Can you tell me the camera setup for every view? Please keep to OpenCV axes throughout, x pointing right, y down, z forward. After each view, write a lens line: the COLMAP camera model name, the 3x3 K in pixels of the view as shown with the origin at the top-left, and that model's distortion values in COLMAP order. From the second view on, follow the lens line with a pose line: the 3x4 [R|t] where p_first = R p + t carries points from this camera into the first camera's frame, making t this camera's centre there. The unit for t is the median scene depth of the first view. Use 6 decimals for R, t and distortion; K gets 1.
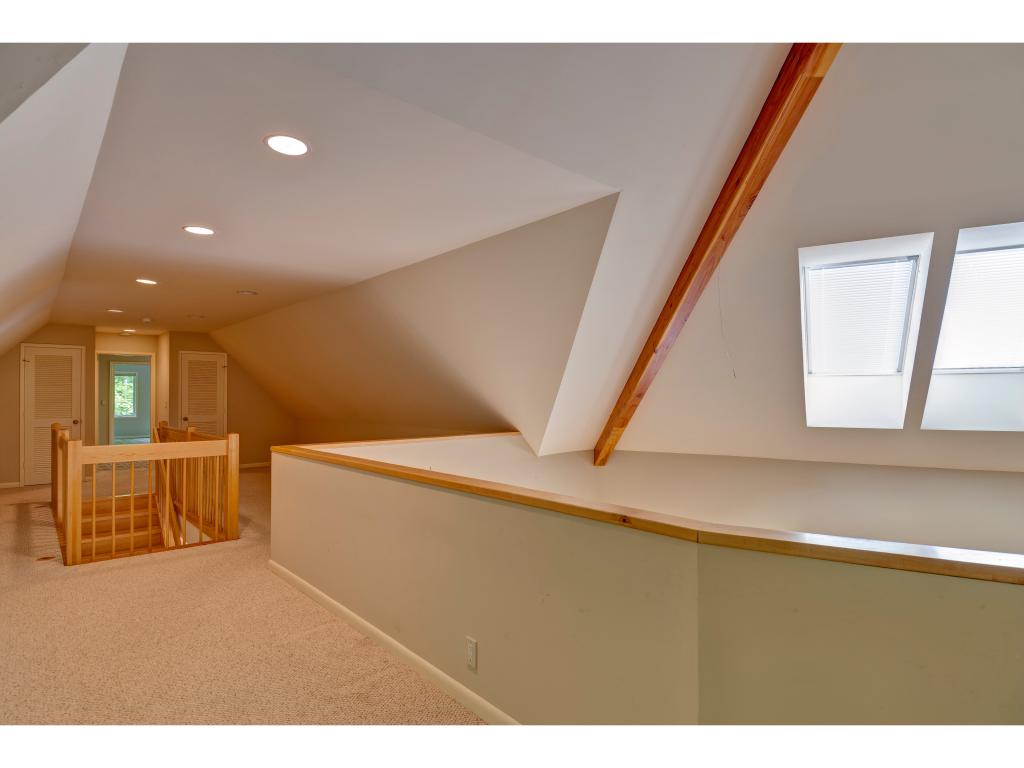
lens RADIAL K [[545.8, 0, 512.0], [0, 545.8, 384.0], [0, 0, 1]] dist [-0.001233, -0.000312]
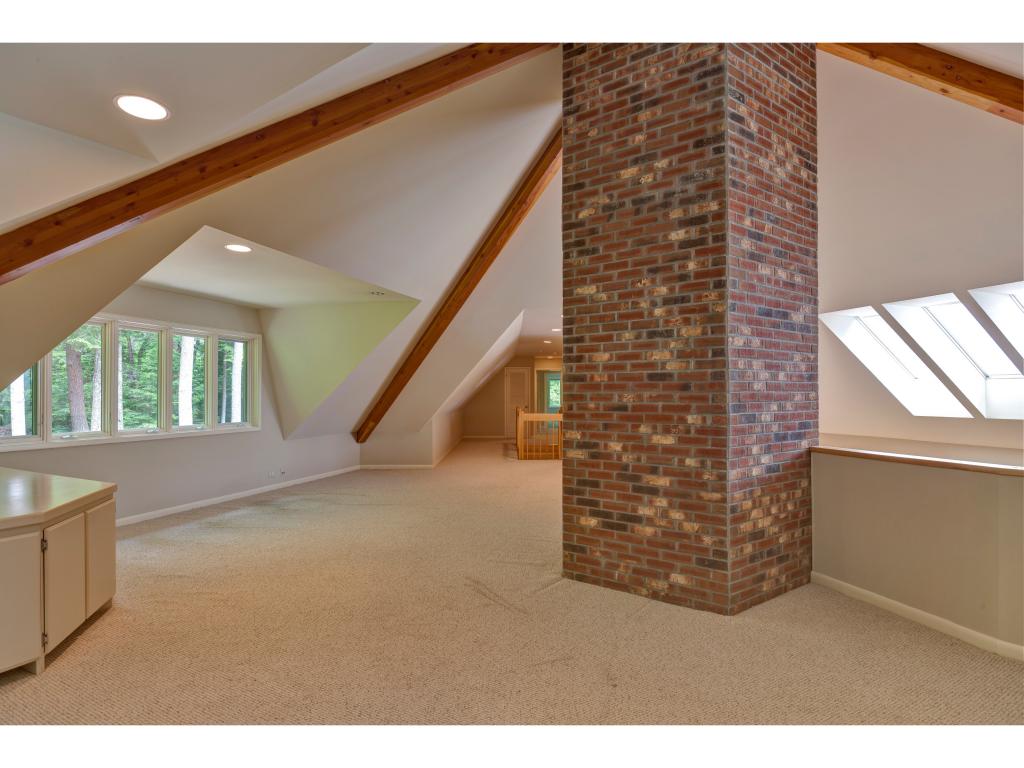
lens RADIAL K [[545.8, 0, 512.0], [0, 545.8, 384.0], [0, 0, 1]] dist [-0.001233, -0.000312]
pose [[0.754438, -0.009850, -0.656297, 0.621133], [0.009003, 0.999949, -0.004657, -0.008307], [0.656309, -0.002395, 0.754488, -0.702297]]
